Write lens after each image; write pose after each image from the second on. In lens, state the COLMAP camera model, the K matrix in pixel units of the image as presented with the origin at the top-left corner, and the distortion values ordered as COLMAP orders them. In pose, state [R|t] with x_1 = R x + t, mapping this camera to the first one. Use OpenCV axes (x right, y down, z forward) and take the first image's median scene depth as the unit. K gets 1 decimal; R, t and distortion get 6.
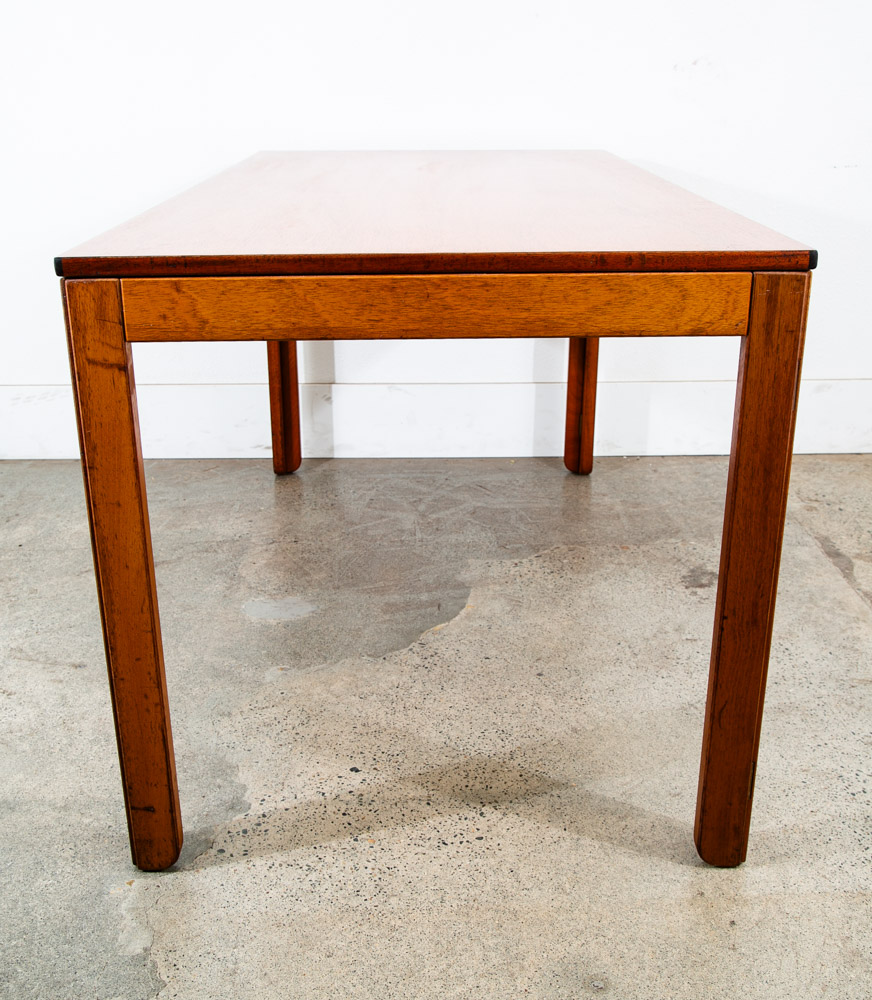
lens RADIAL K [[1182.1, 0, 432.1], [0, 1182.1, 521.1], [0, 0, 1]] dist [-0.012509, 0.000000]
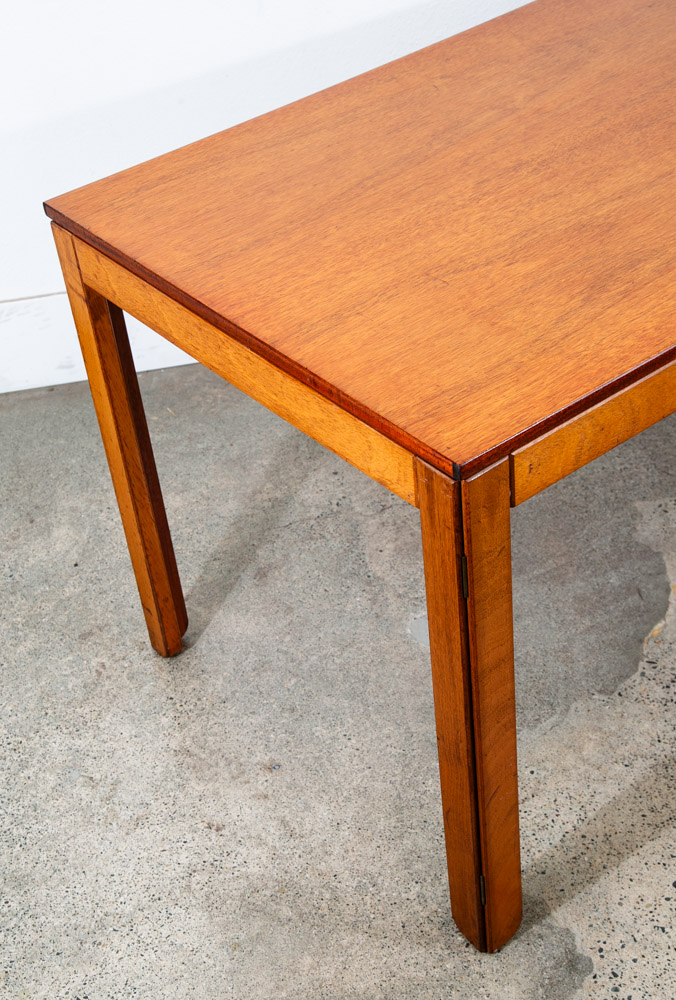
lens RADIAL K [[1518.9, 0, 325.5], [0, 1518.9, 528.5], [0, 0, 1]] dist [0.174796, 0.000000]
pose [[0.985170, -0.160106, 0.061695, -0.348310], [0.135135, 0.945578, 0.296009, -0.411157], [-0.105730, -0.283282, 0.953191, 0.005065]]
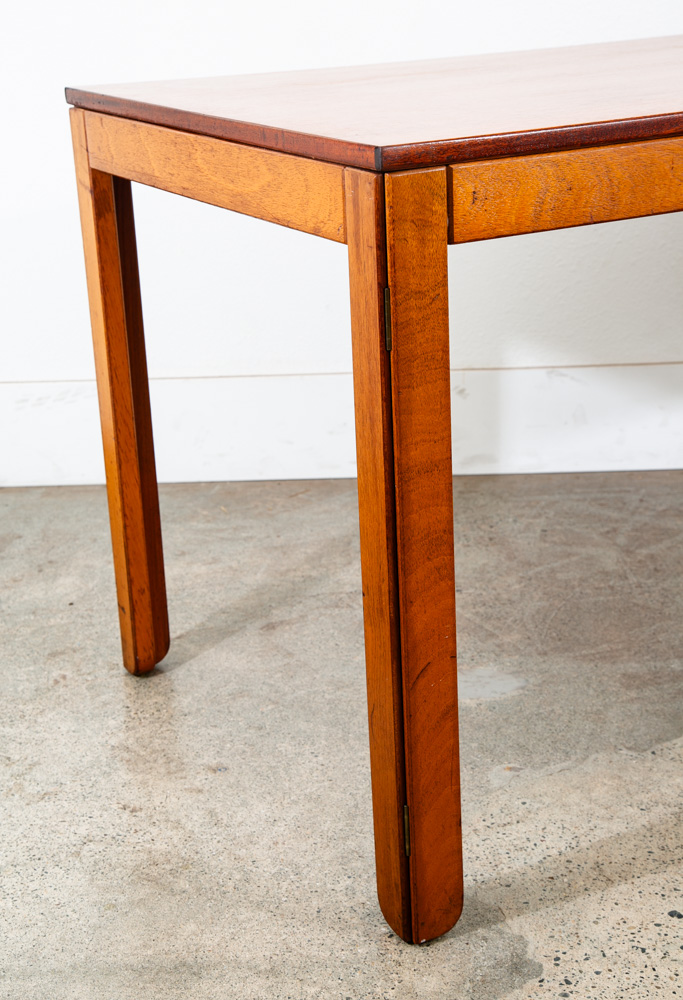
lens RADIAL K [[1674.2, 0, 328.1], [0, 1674.2, 507.3], [0, 0, 1]] dist [0.206604, 0.000000]
pose [[0.998837, -0.021572, -0.043113, -0.215778], [0.019702, 0.998866, -0.043339, 0.013782], [0.043999, 0.042439, 0.998130, -0.005651]]
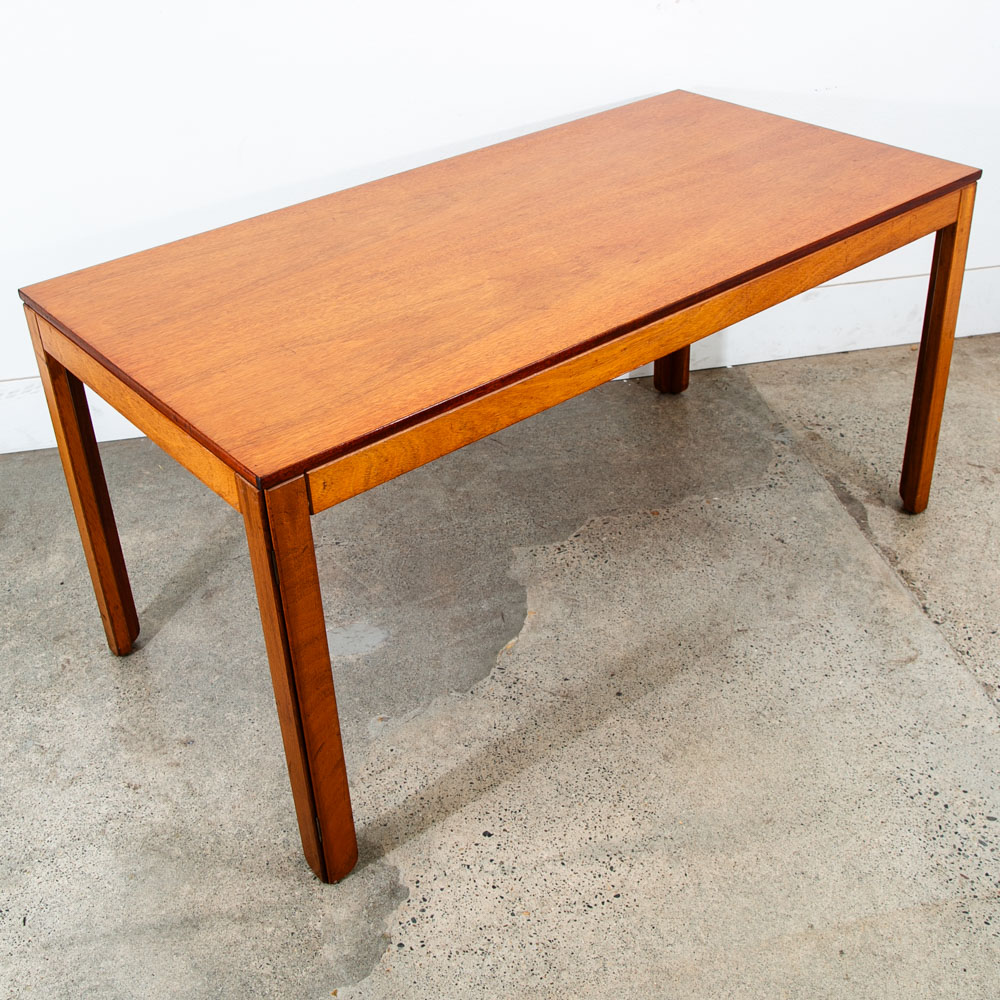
lens RADIAL K [[1315.2, 0, 484.0], [0, 1315.2, 453.8], [0, 0, 1]] dist [-0.040352, 0.000000]
pose [[0.985225, -0.117152, 0.124928, -0.178967], [0.093237, 0.978767, 0.182541, -0.364564], [-0.143660, -0.168196, 0.975229, -0.148981]]
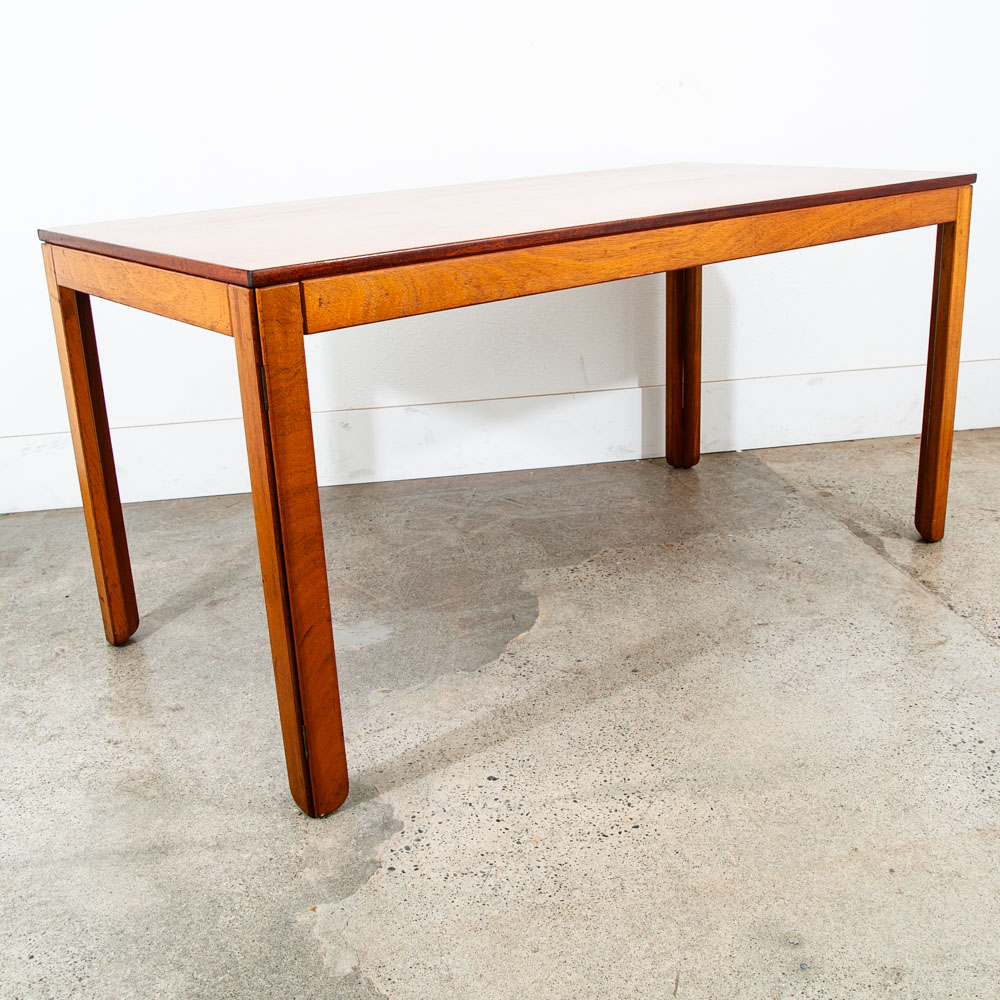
lens RADIAL K [[1199.8, 0, 493.7], [0, 1199.8, 508.7], [0, 0, 1]] dist [-0.073500, 0.000000]
pose [[0.987730, -0.082516, 0.132591, -0.179216], [0.086478, 0.995955, -0.024398, 0.003881], [-0.130041, 0.035565, 0.990871, -0.030645]]
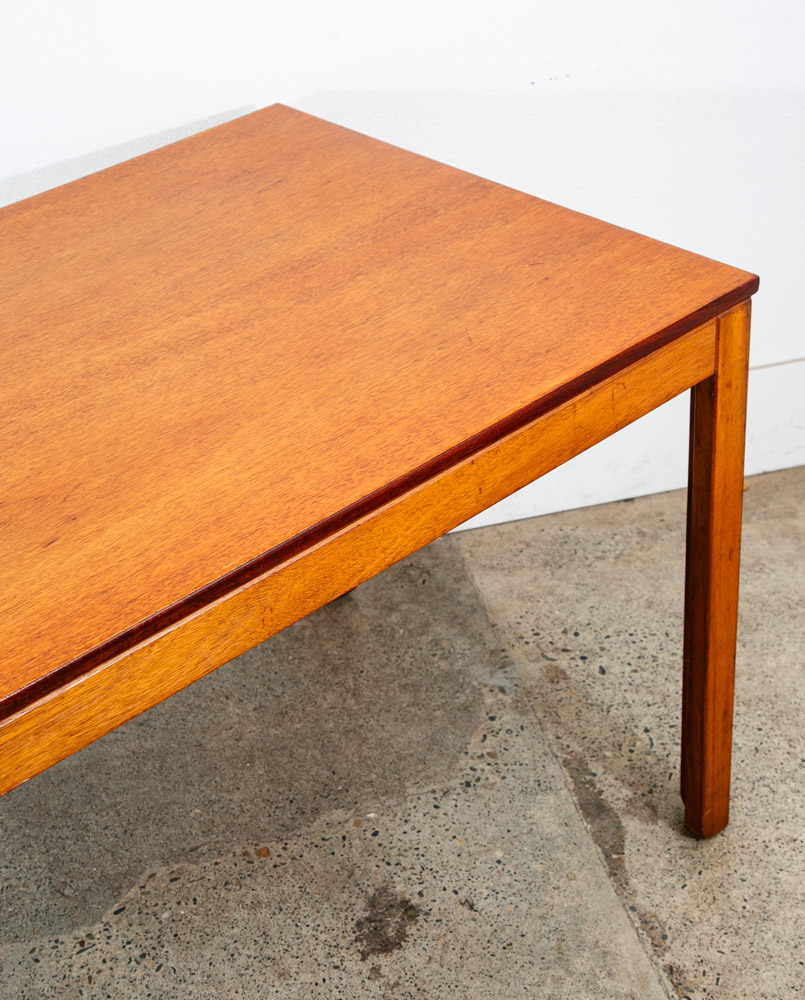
lens RADIAL K [[1791.7, 0, 408.7], [0, 1791.7, 509.8], [0, 0, 1]] dist [0.163666, 0.000000]
pose [[0.972884, -0.172748, 0.153800, 0.176756], [0.135406, 0.964488, 0.226779, -0.495003], [-0.187514, -0.199804, 0.961726, 0.187074]]
